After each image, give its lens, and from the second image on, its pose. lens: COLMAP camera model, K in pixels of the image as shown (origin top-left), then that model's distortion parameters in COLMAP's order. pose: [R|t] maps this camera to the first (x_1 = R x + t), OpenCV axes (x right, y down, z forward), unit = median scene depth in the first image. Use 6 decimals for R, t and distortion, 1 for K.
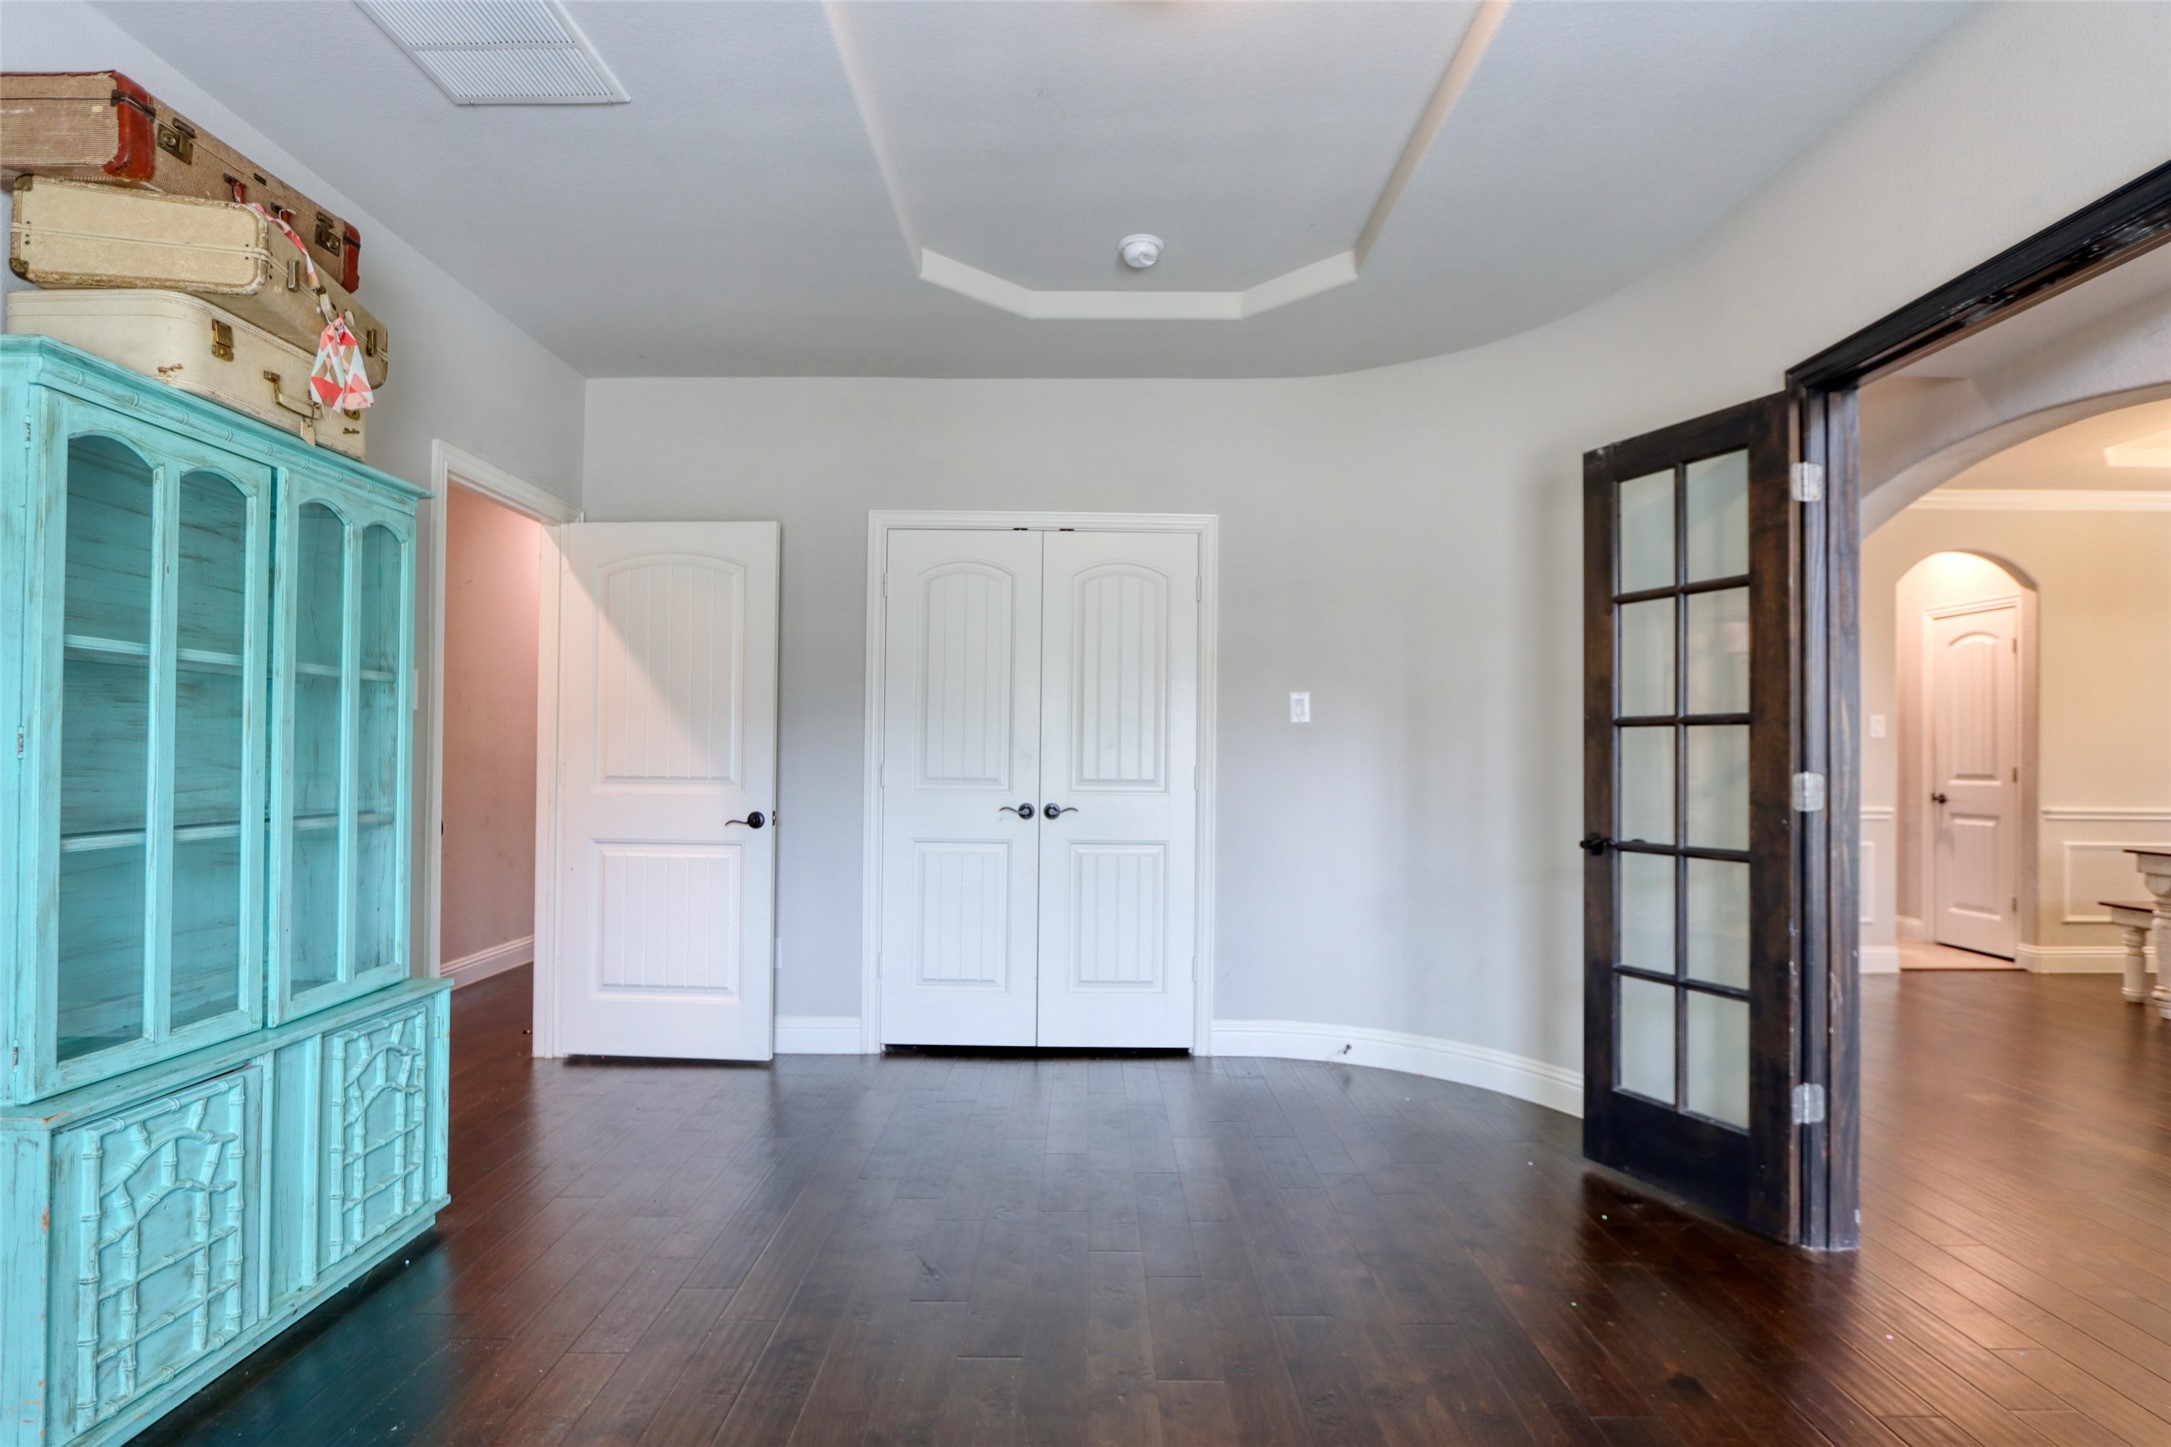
lens RADIAL K [[1081.7, 0, 1075.9], [0, 1081.7, 742.3], [0, 0, 1]] dist [-0.010332, -0.000558]
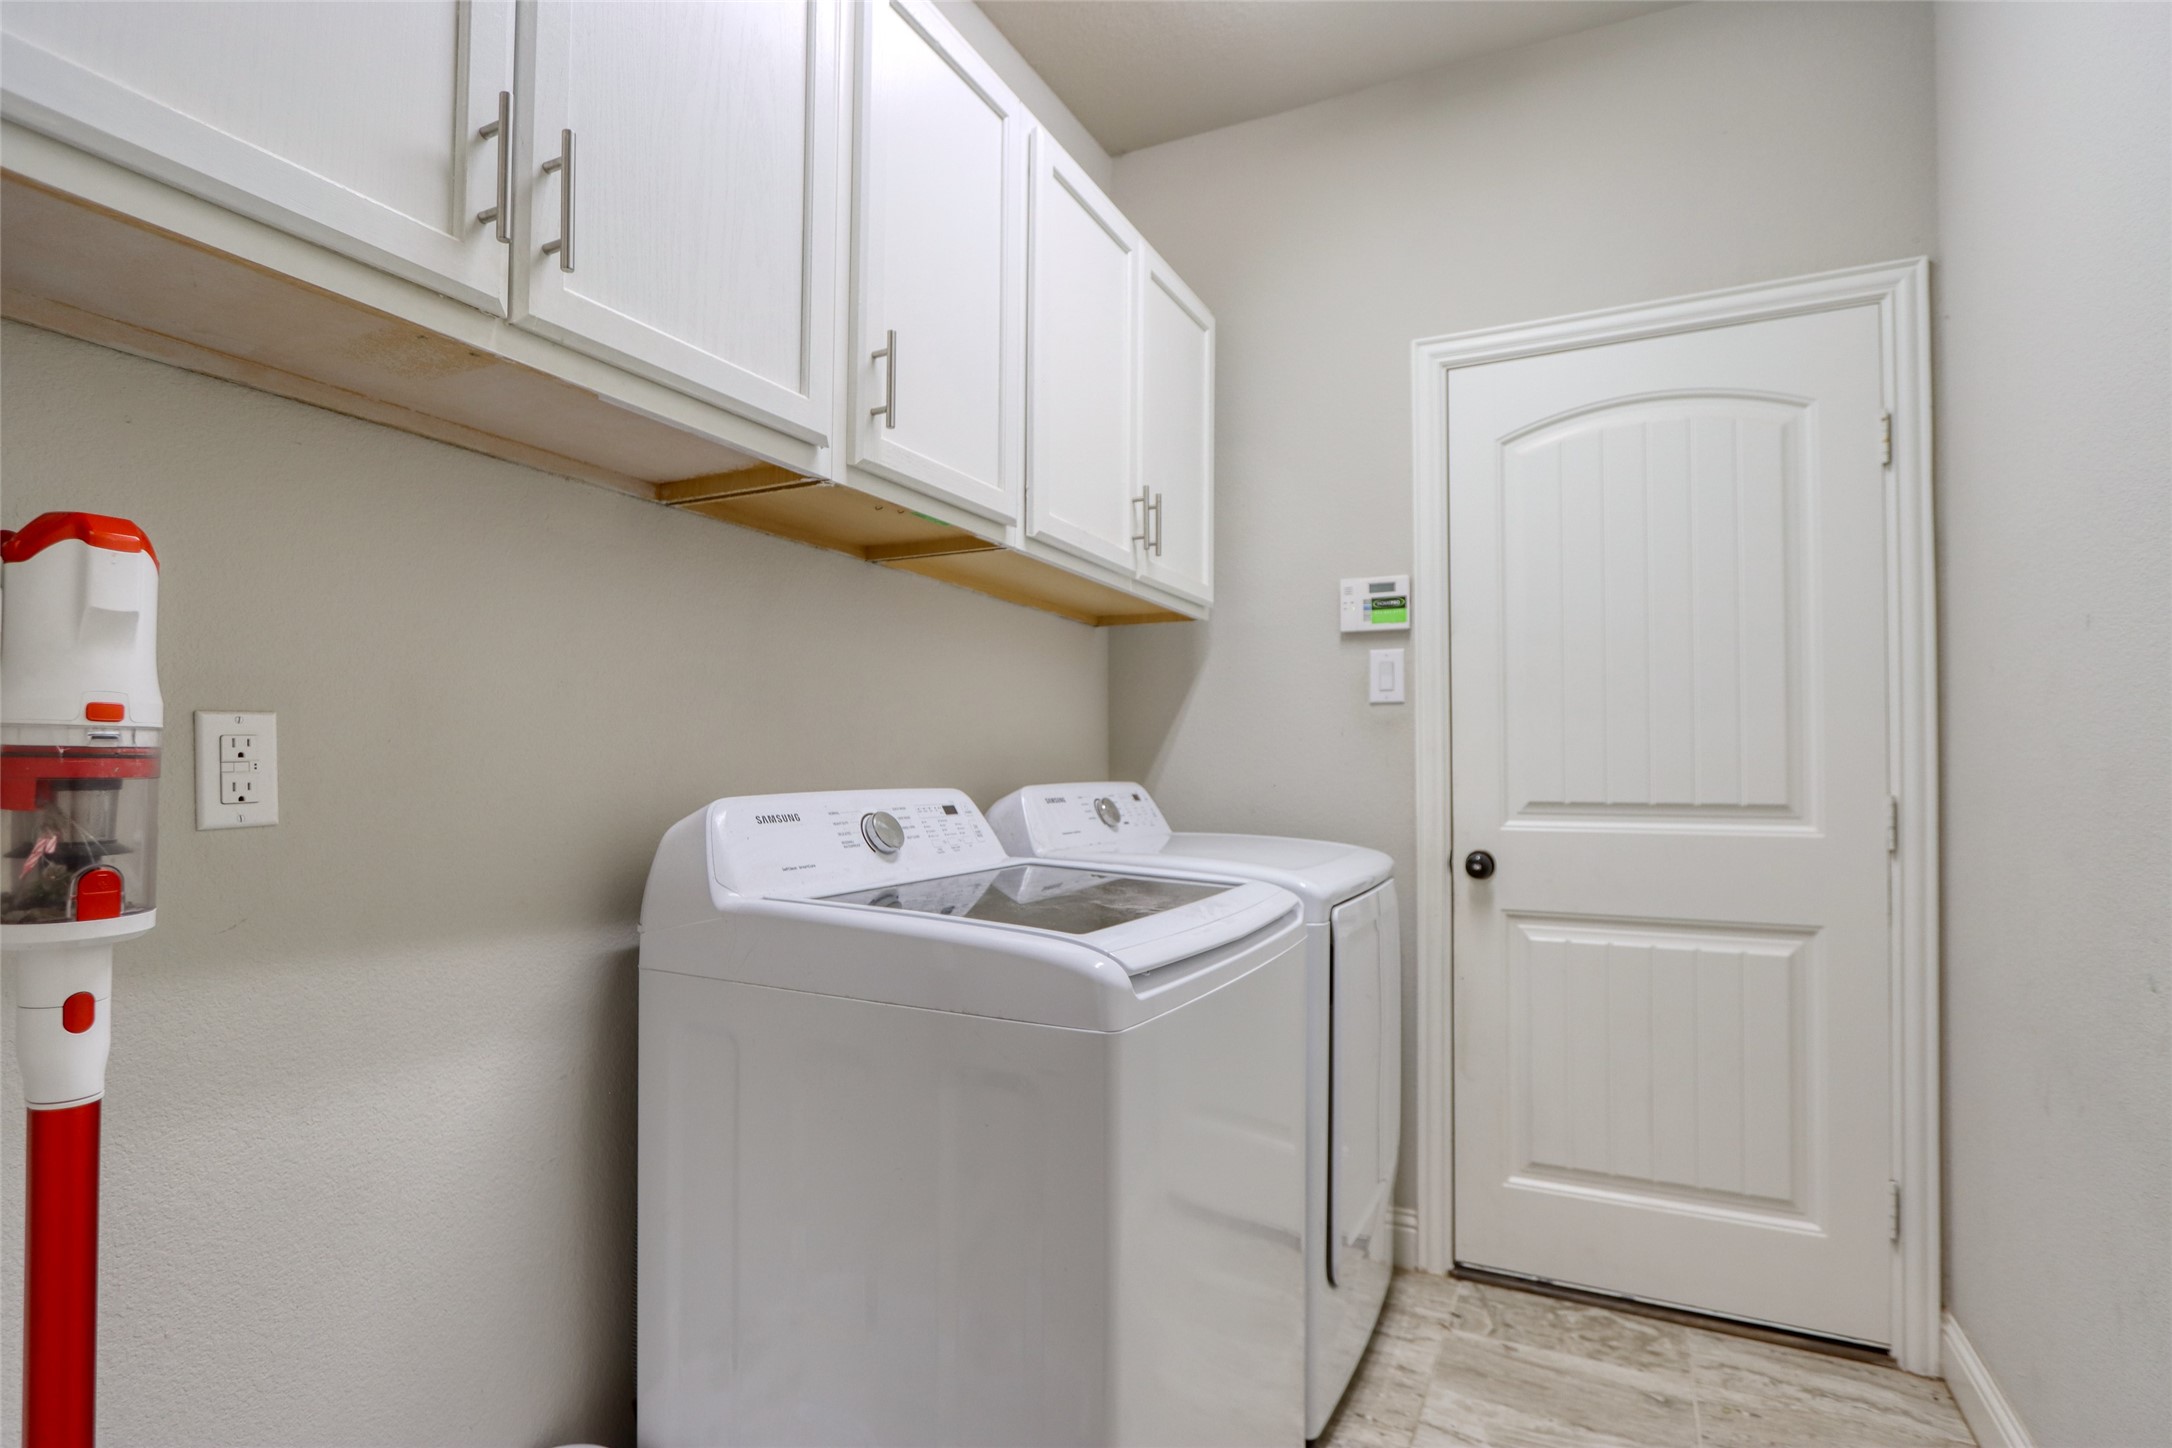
lens RADIAL K [[1068.0, 0, 1089.1], [0, 1068.0, 736.2], [0, 0, 1]] dist [-0.015115, 0.002402]
pose [[0.441279, 0.014610, 0.897251, 0.564371], [-0.010032, 0.999885, -0.011348, 0.017178], [-0.897314, -0.003994, 0.441375, 1.261559]]
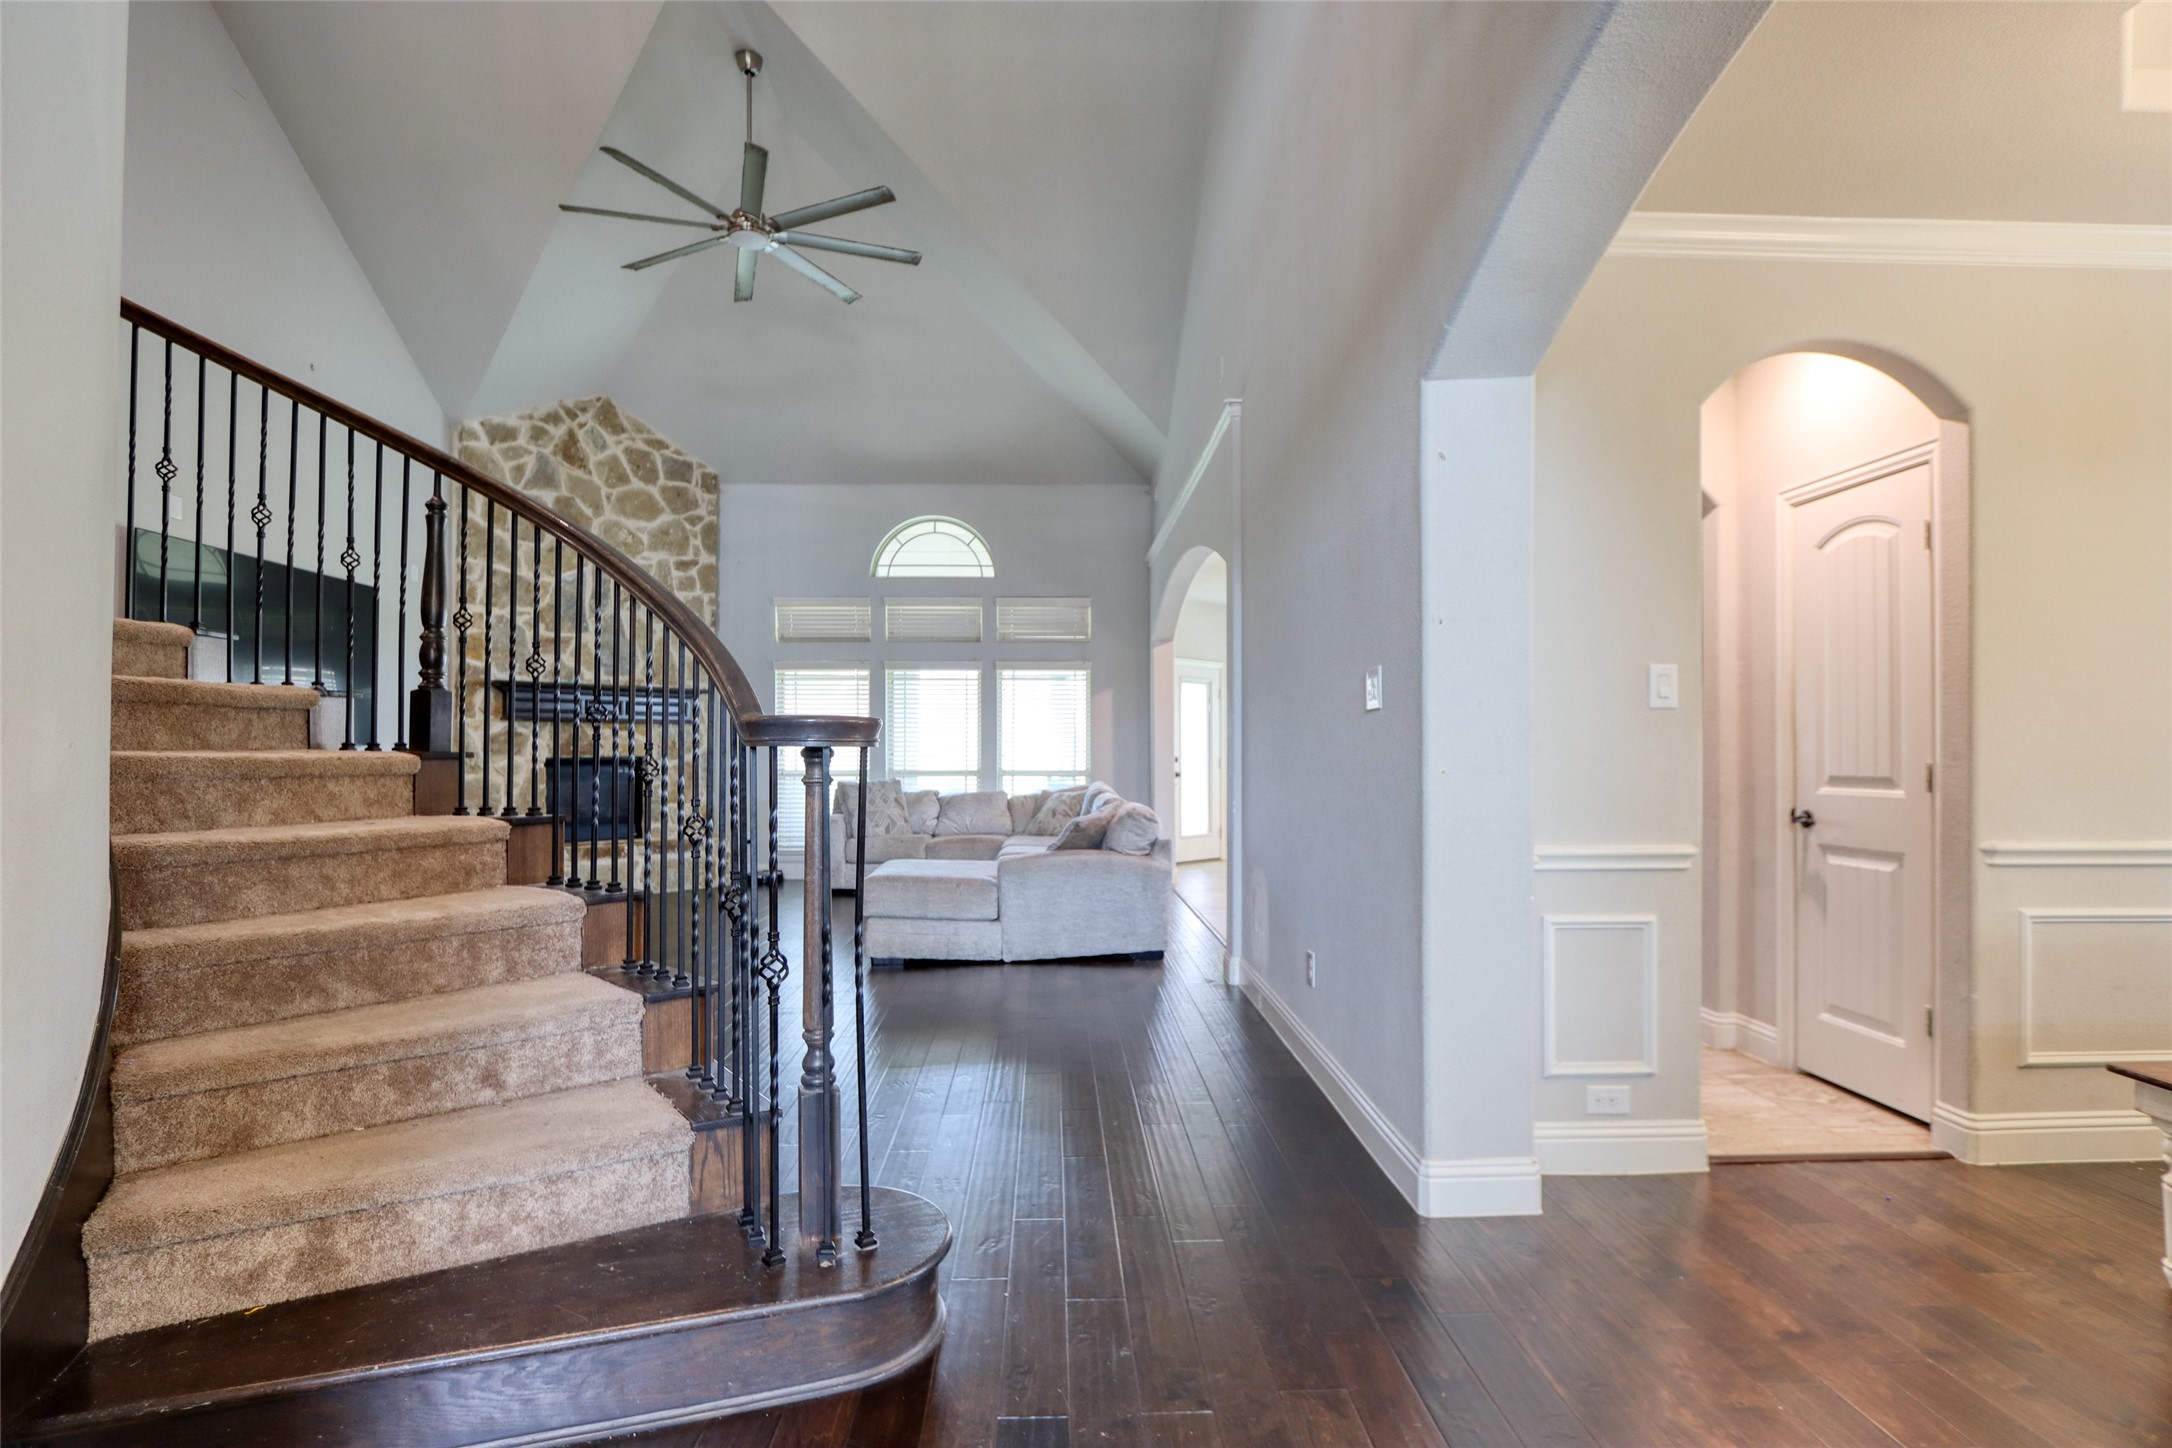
lens RADIAL K [[1068.0, 0, 1081.2], [0, 1068.0, 742.0], [0, 0, 1]] dist [-0.015115, 0.002402]
pose [[0.999190, -0.008598, 0.039315, 0.527728], [0.008459, 0.999957, 0.003696, 0.008411], [-0.039345, -0.003361, 0.999220, 0.597942]]
